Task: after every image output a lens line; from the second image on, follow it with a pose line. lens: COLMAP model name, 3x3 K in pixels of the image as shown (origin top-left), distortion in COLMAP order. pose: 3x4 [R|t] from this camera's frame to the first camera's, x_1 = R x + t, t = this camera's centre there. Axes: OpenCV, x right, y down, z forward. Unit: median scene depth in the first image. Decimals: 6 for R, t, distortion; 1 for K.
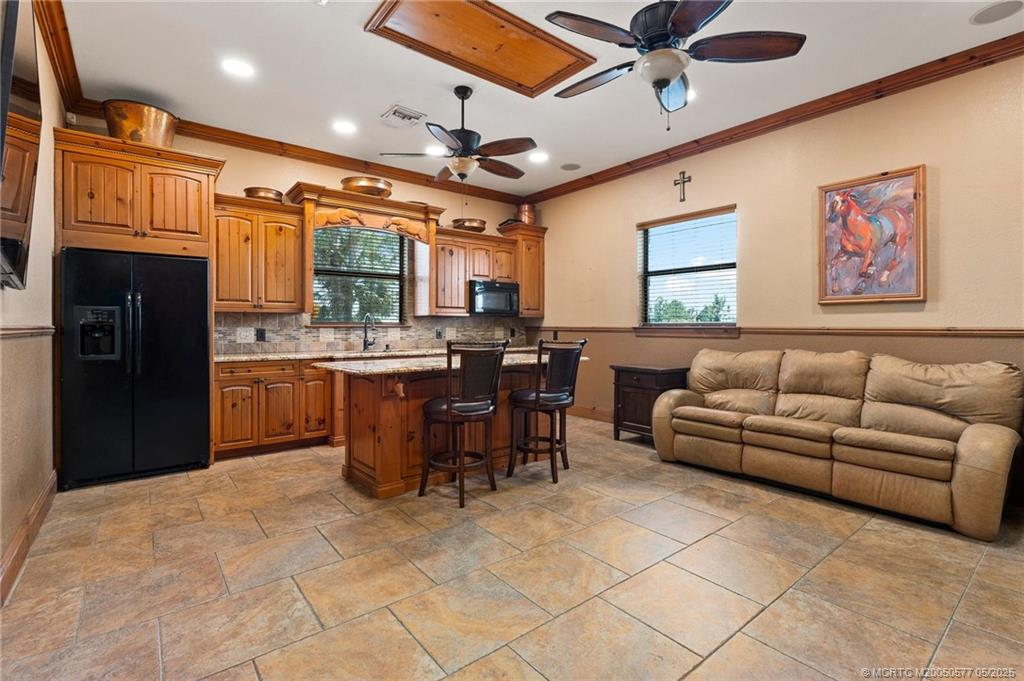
lens RADIAL K [[469.3, 0, 512.0], [0, 469.3, 340.5], [0, 0, 1]] dist [-0.000039, 0.000029]
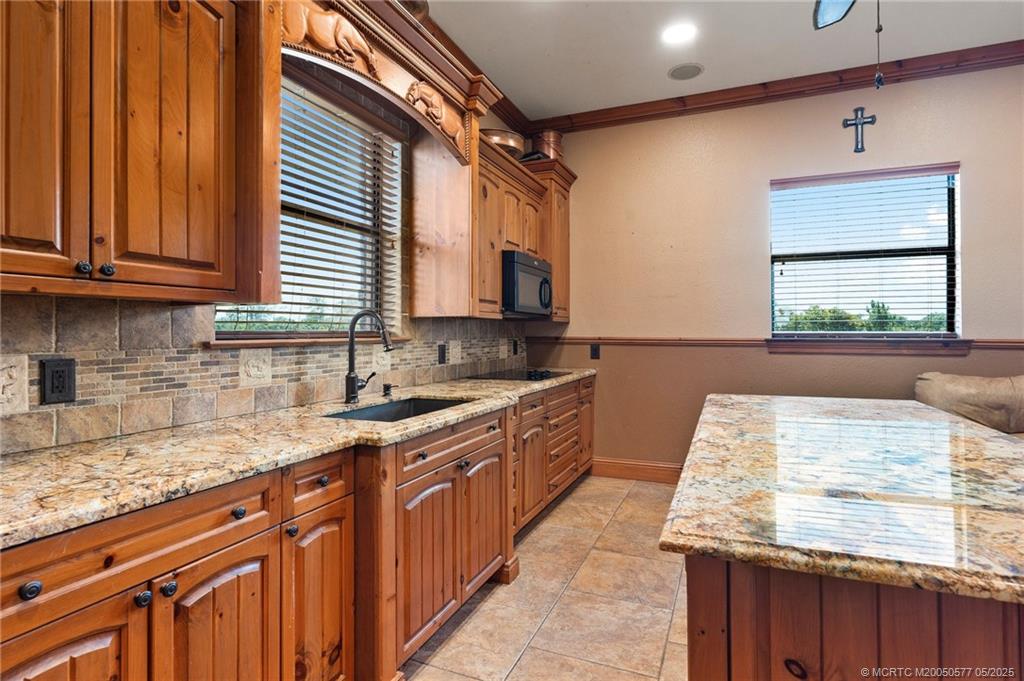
lens RADIAL K [[526.0, 0, 513.7], [0, 526.0, 331.6], [0, 0, 1]] dist [0.001365, -0.000082]
pose [[0.878571, -0.000378, 0.477612, -0.420557], [0.014264, 0.999574, -0.025448, -0.026848], [-0.477399, 0.029170, 0.878202, 0.569418]]
